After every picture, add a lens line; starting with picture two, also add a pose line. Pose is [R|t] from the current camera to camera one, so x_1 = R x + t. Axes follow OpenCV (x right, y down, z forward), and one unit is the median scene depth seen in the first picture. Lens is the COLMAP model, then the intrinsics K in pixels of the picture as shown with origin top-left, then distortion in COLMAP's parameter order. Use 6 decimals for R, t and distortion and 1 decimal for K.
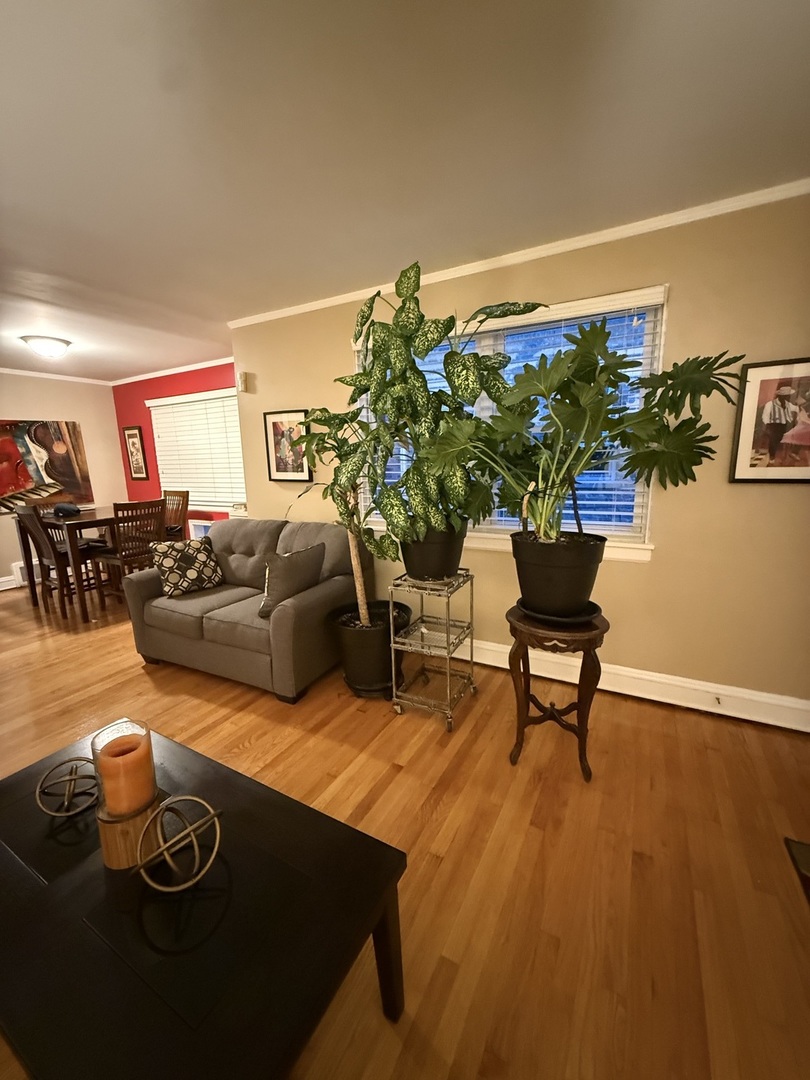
lens RADIAL K [[428.1, 0, 405.2], [0, 428.1, 537.5], [0, 0, 1]] dist [0.000133, -0.000086]
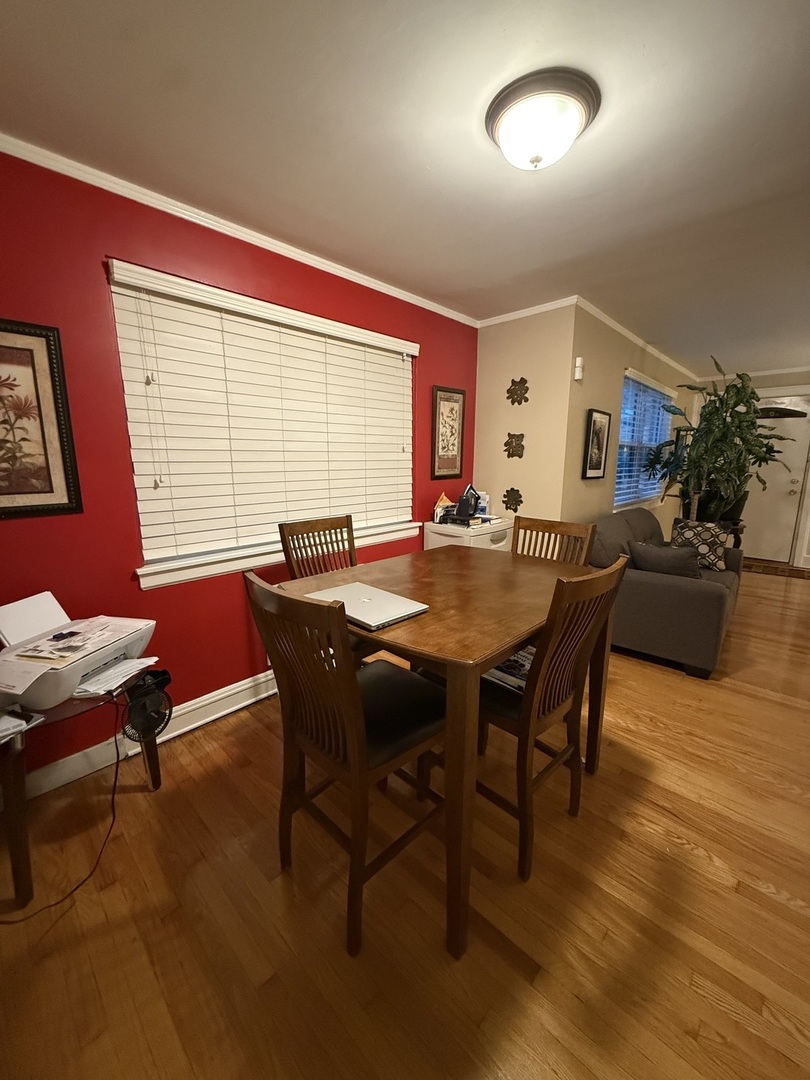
lens RADIAL K [[428.1, 0, 408.8], [0, 428.1, 536.9], [0, 0, 1]] dist [0.000133, -0.000086]
pose [[0.254490, -0.146395, 0.955931, -0.980484], [0.175283, 0.979086, 0.103277, -0.125027], [-0.951058, 0.141276, 0.274828, 0.812713]]
